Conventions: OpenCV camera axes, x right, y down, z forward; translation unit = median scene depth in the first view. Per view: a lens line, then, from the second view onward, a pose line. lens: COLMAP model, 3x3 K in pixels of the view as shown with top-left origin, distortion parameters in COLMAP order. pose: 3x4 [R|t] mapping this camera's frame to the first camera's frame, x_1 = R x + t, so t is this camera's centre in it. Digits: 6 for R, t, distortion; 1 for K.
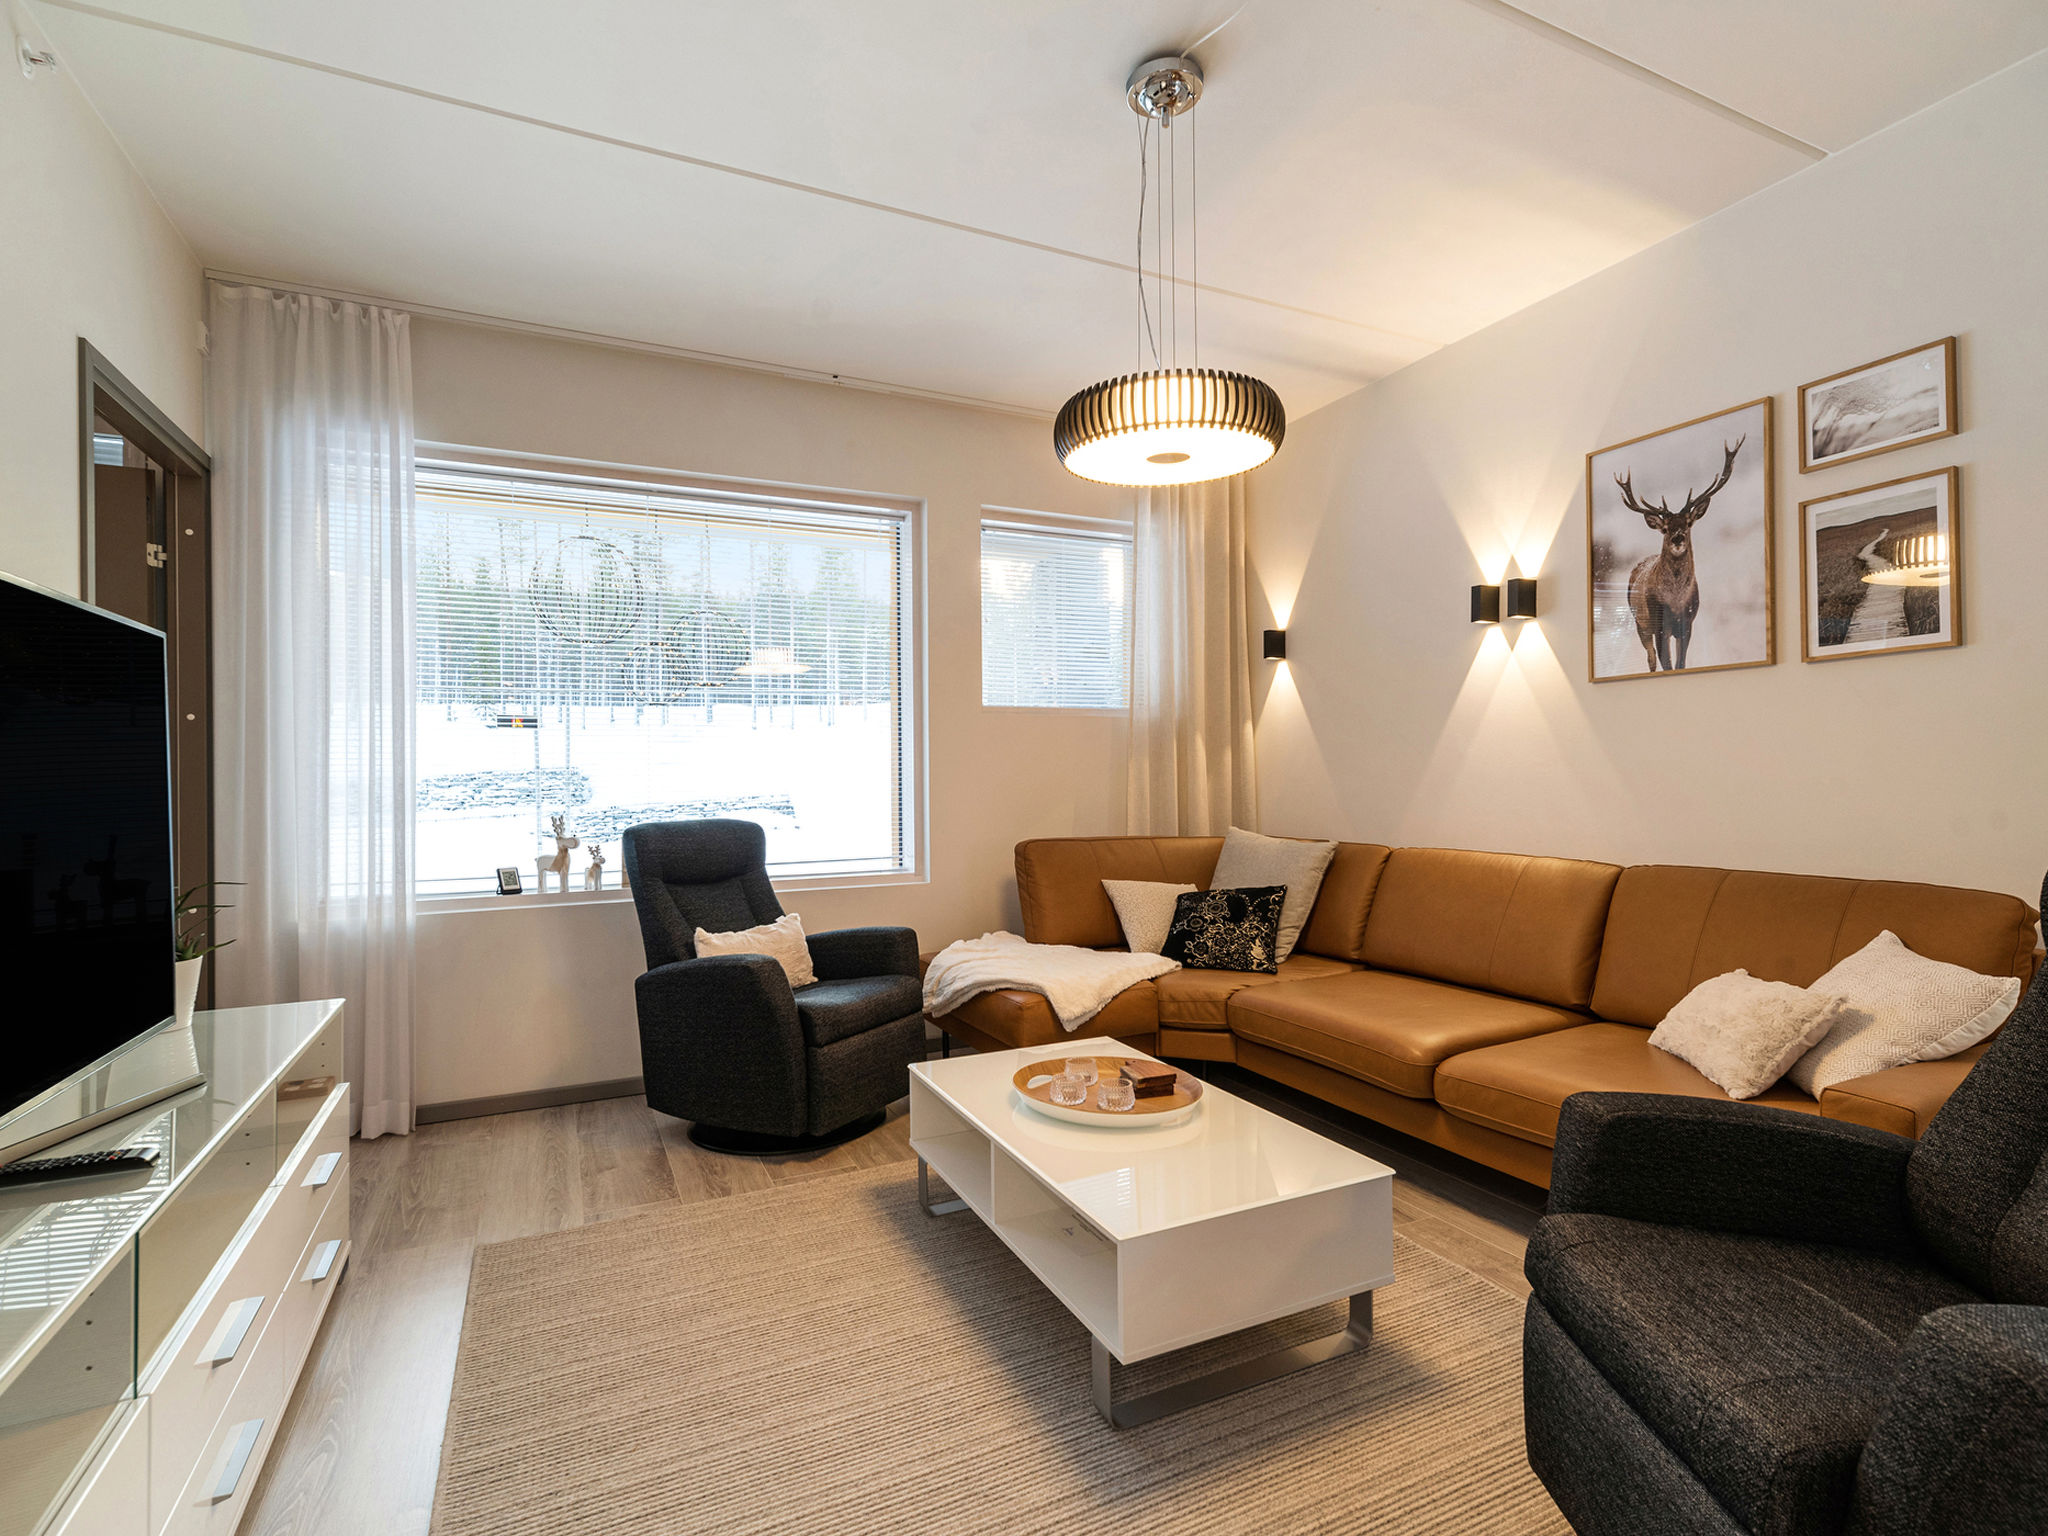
lens RADIAL K [[984.3, 0, 1021.4], [0, 984.3, 775.8], [0, 0, 1]] dist [0.003587, 0.000292]
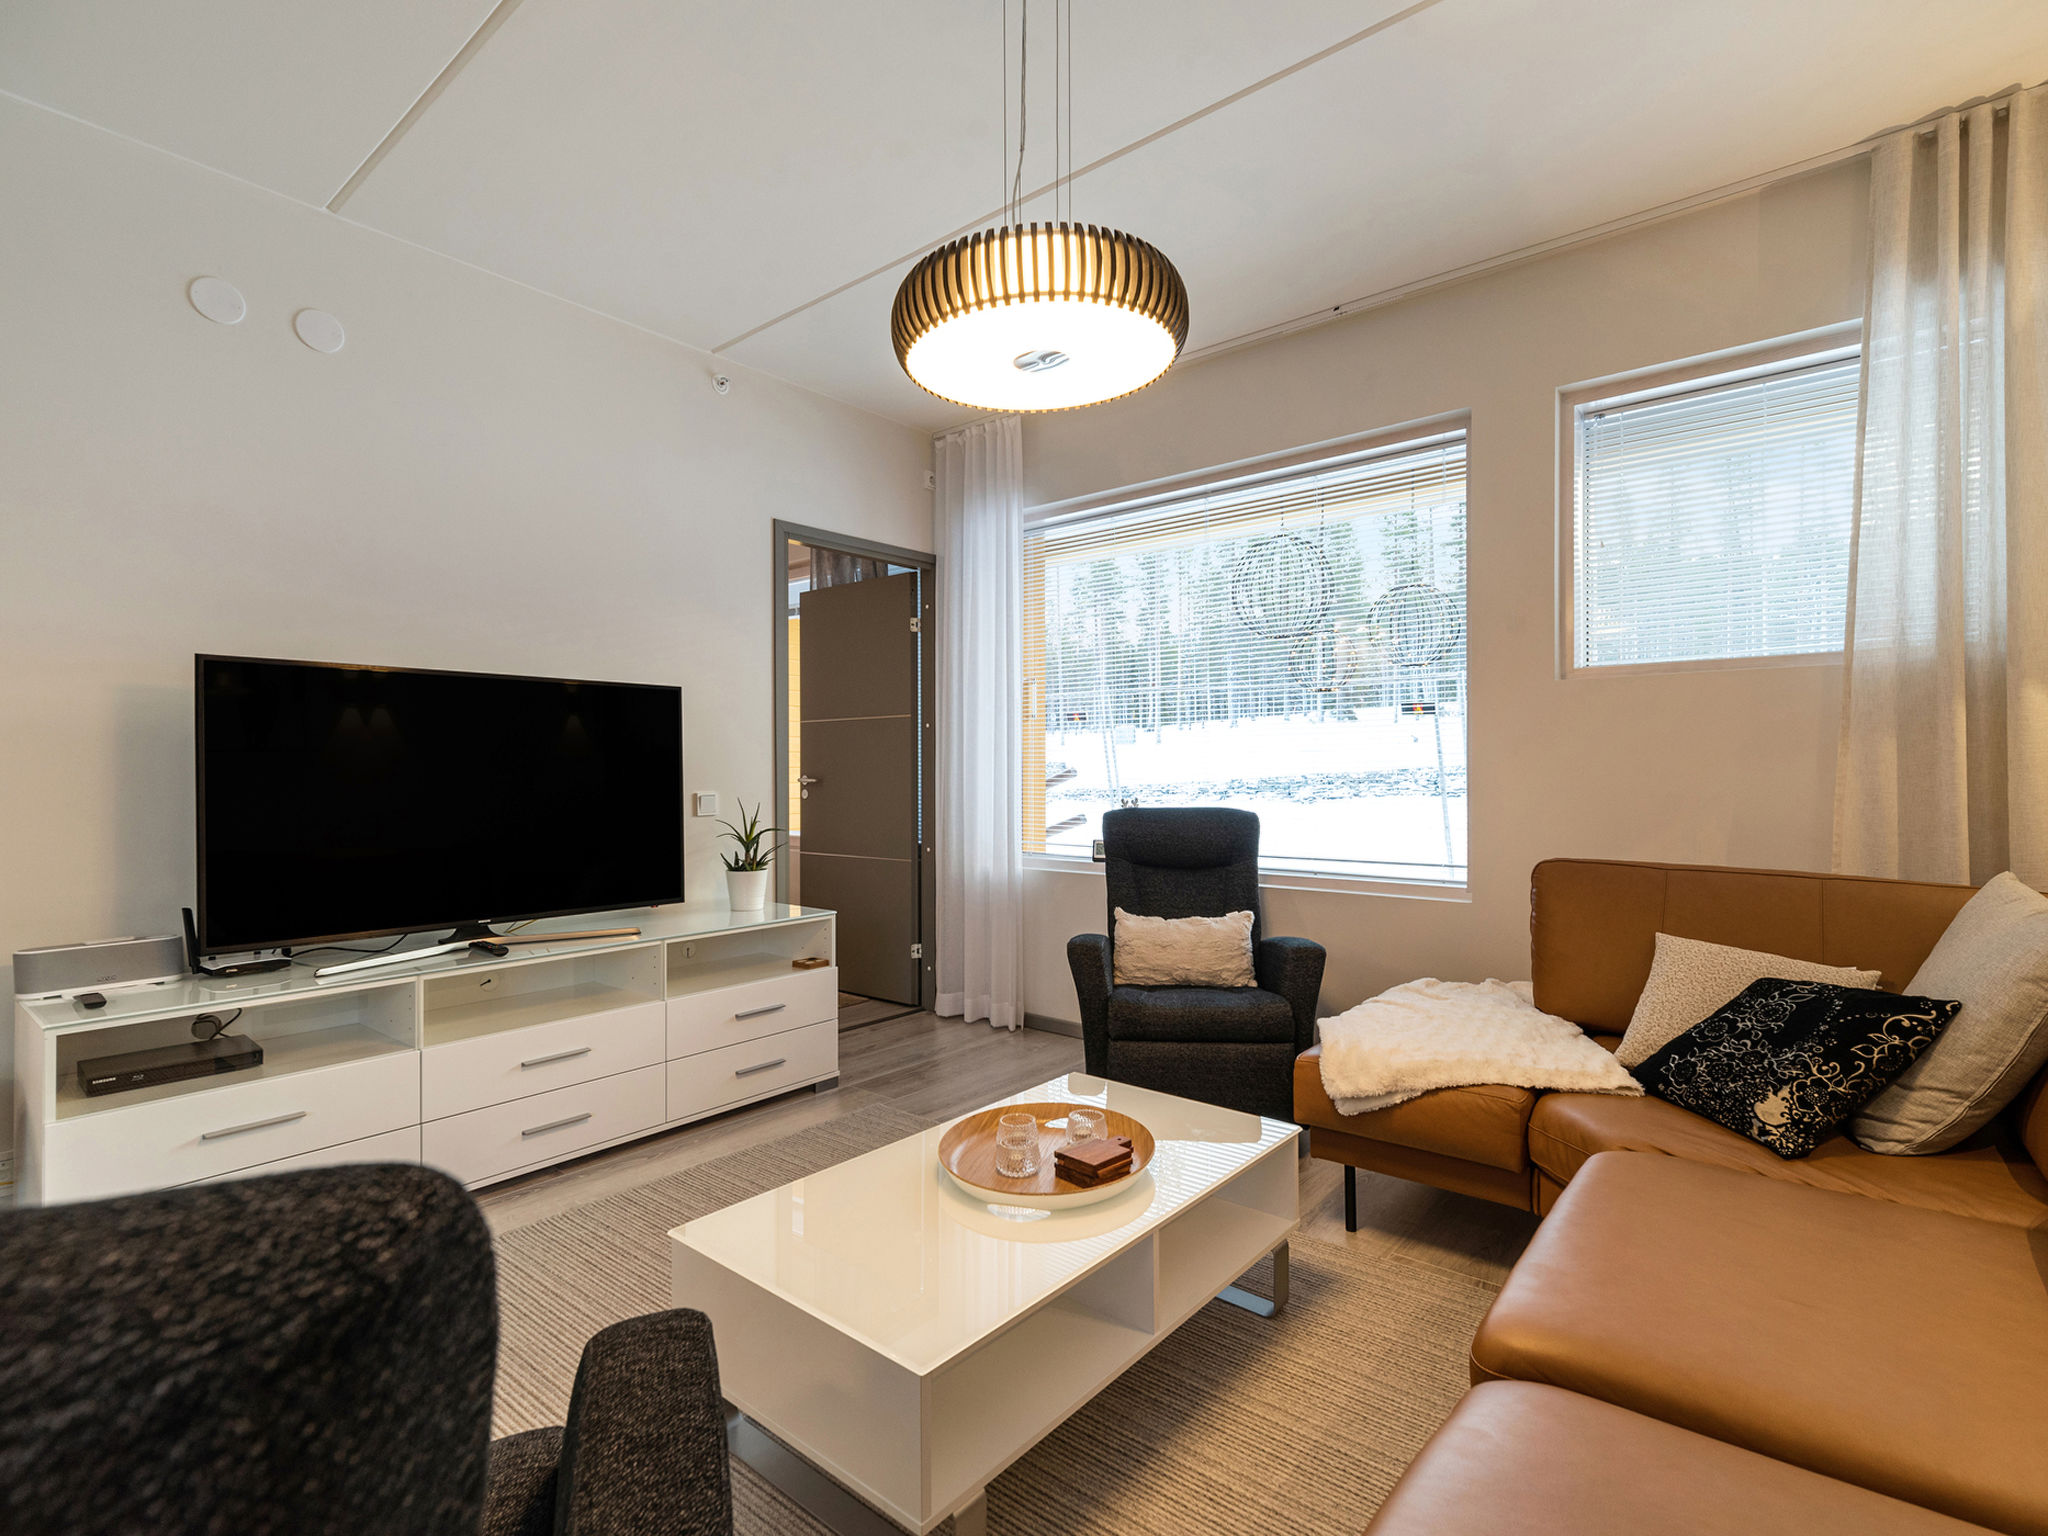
lens RADIAL K [[984.3, 0, 1021.4], [0, 984.3, 775.8], [0, 0, 1]] dist [0.003587, 0.000292]
pose [[0.423378, 0.018074, -0.905773, 0.652178], [0.000167, 0.999799, 0.020028, -0.011849], [0.905953, -0.008630, 0.423290, 0.491286]]
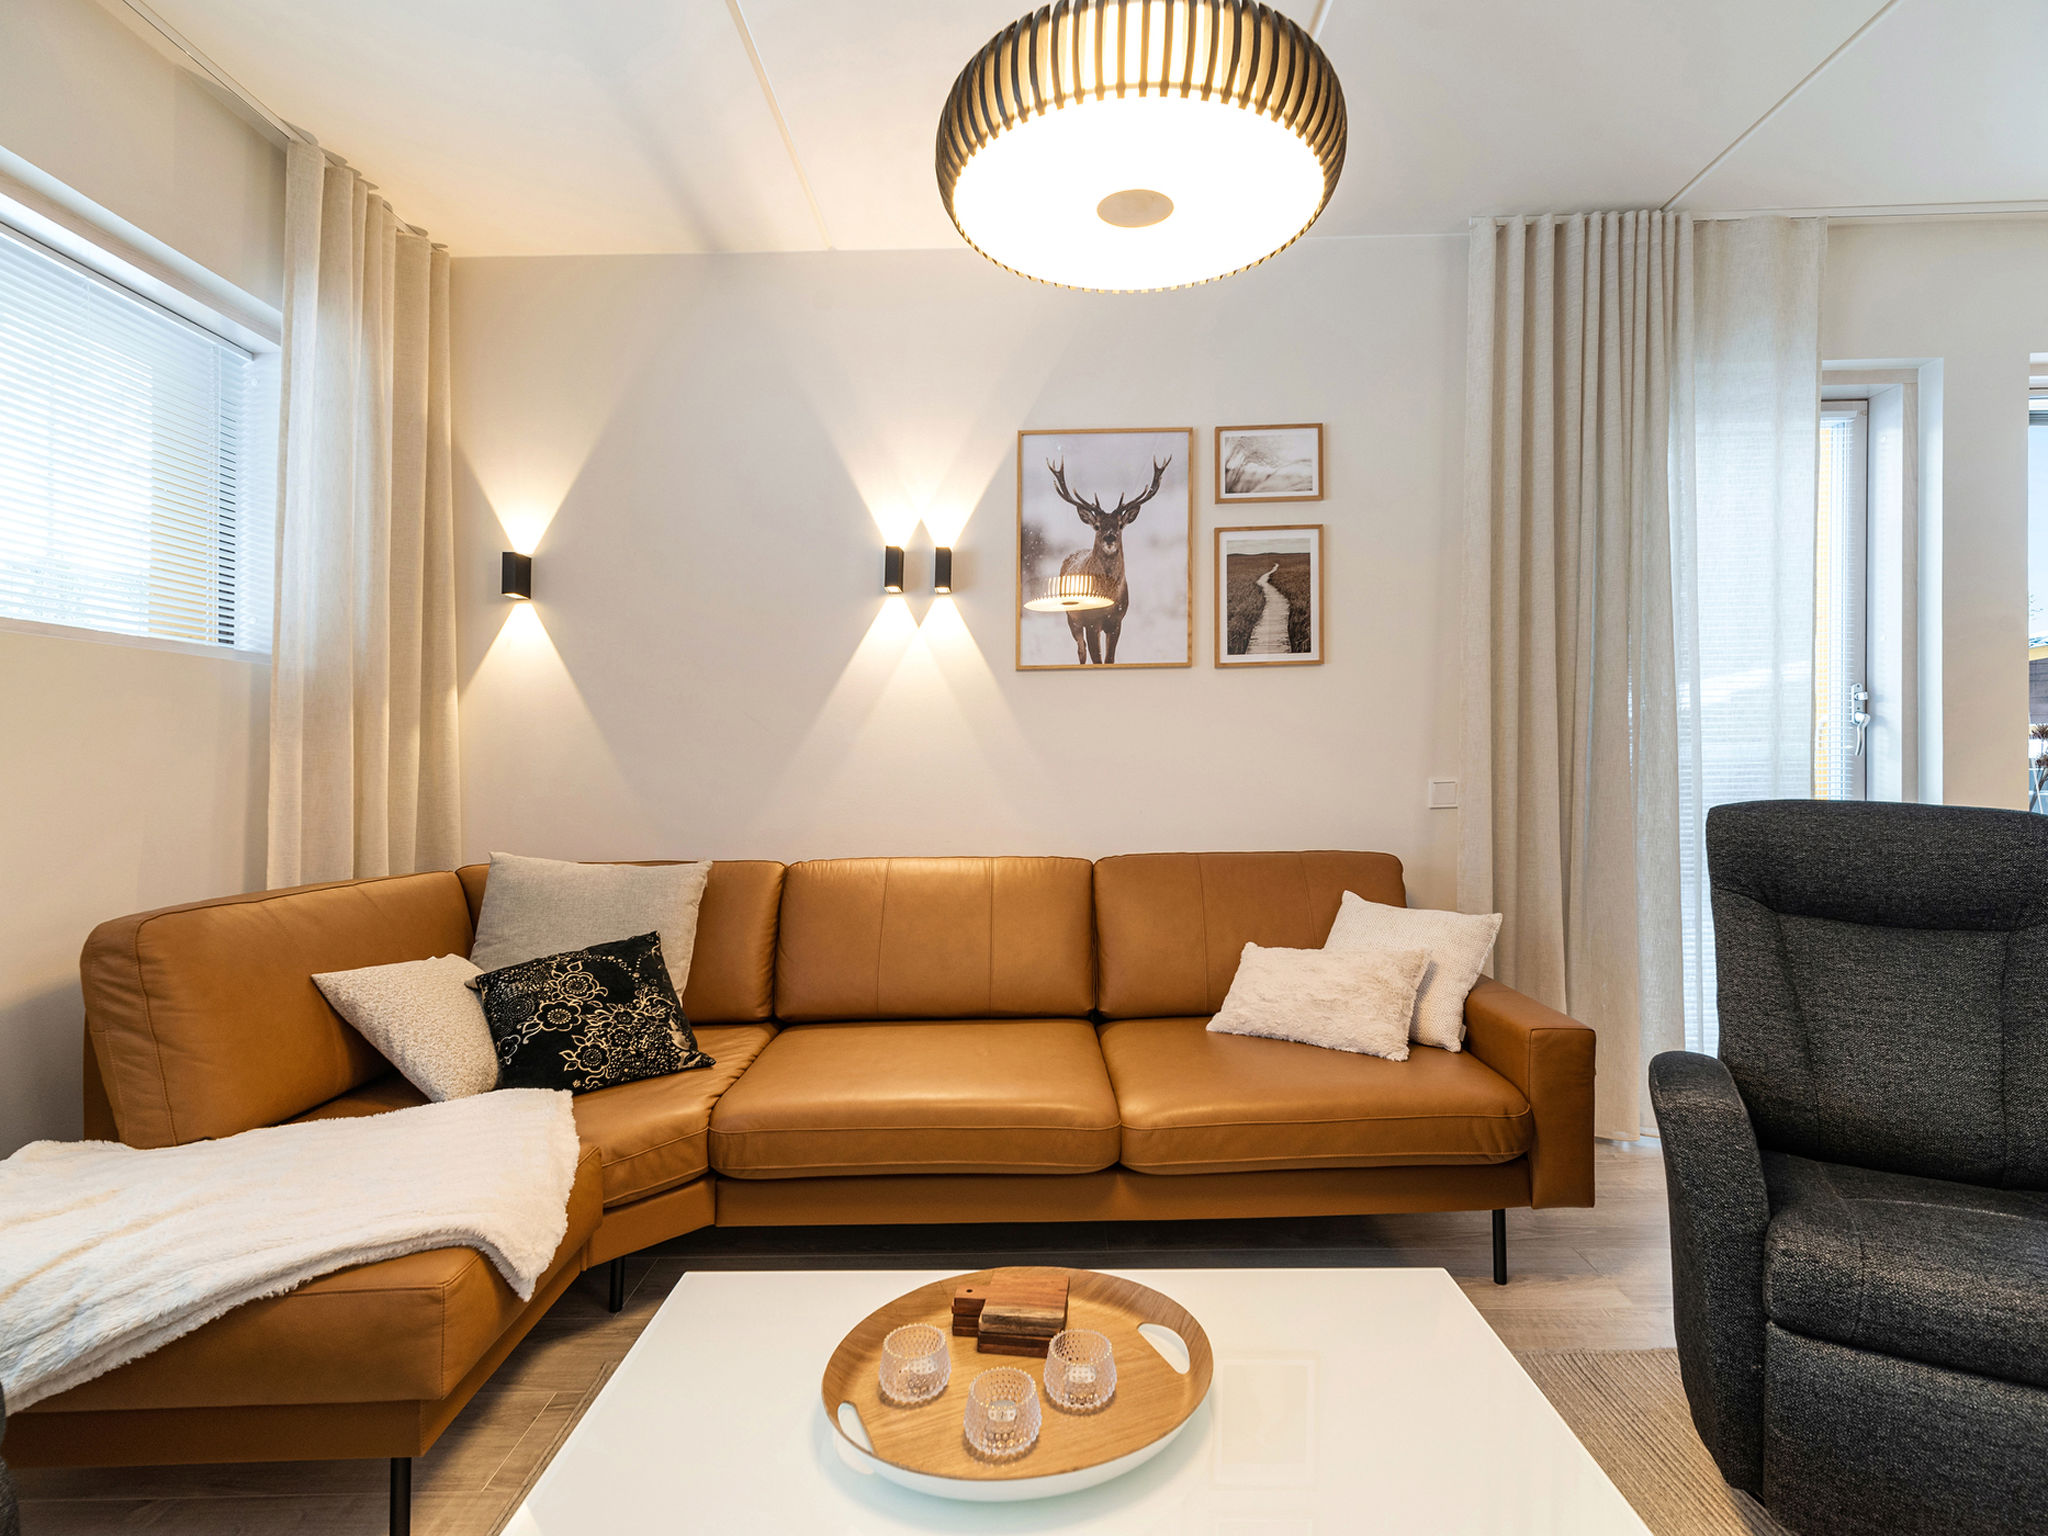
lens RADIAL K [[996.2, 0, 1035.6], [0, 996.2, 761.6], [0, 0, 1]] dist [0.003651, 0.000714]
pose [[0.437591, 0.008237, 0.899136, -0.297508], [0.008430, 0.999877, -0.013262, 0.007521], [-0.899134, 0.013383, 0.437468, 0.594713]]
